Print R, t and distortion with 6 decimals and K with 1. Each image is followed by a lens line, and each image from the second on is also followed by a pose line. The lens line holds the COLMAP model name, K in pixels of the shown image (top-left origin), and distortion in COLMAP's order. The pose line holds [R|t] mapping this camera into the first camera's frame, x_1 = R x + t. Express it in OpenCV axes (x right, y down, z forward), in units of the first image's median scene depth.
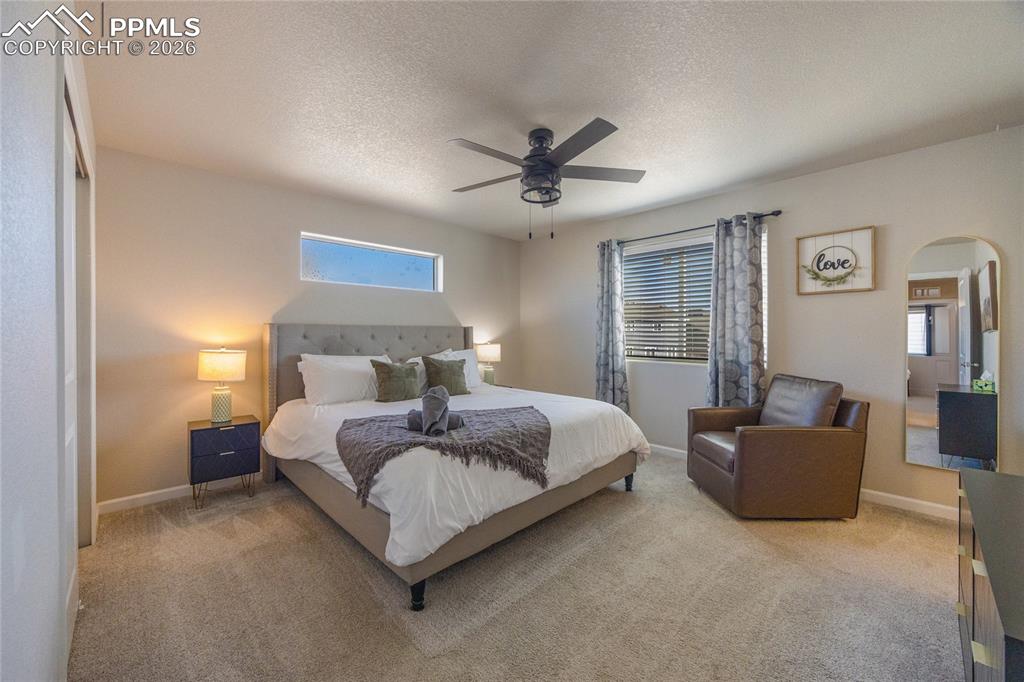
lens RADIAL K [[395.8, 0, 503.9], [0, 395.8, 338.8], [0, 0, 1]] dist [-0.001325, -0.000041]
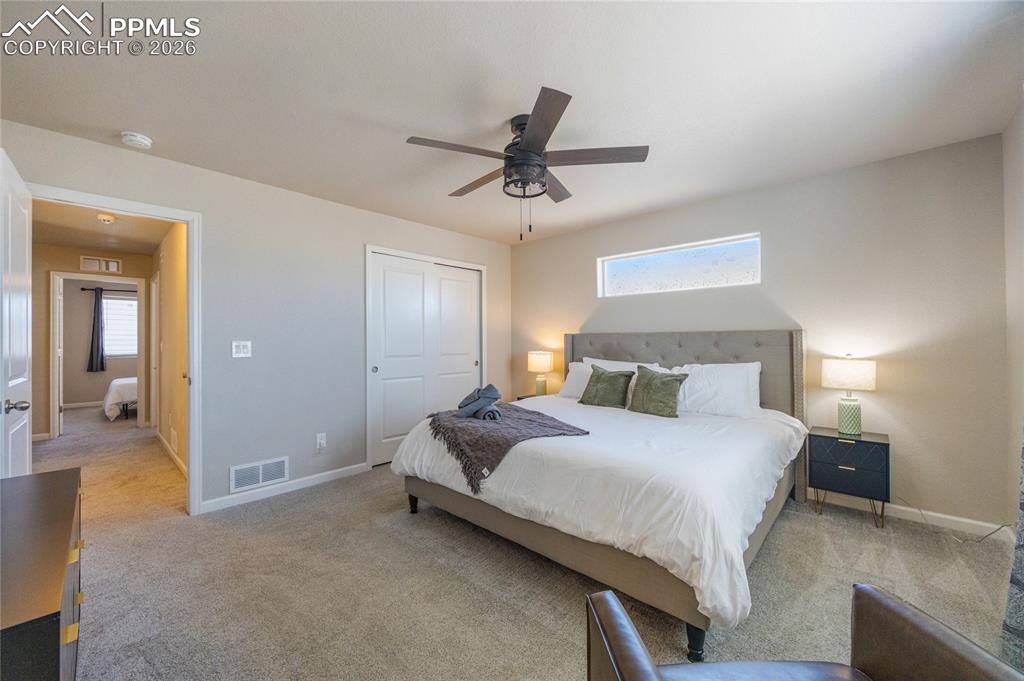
lens RADIAL K [[395.8, 0, 503.9], [0, 395.8, 338.3], [0, 0, 1]] dist [-0.001325, -0.000041]
pose [[0.039844, -0.005252, -0.999192, 0.696619], [-0.006434, 0.999964, -0.005513, -0.010171], [0.999185, 0.006648, 0.039809, 0.640695]]
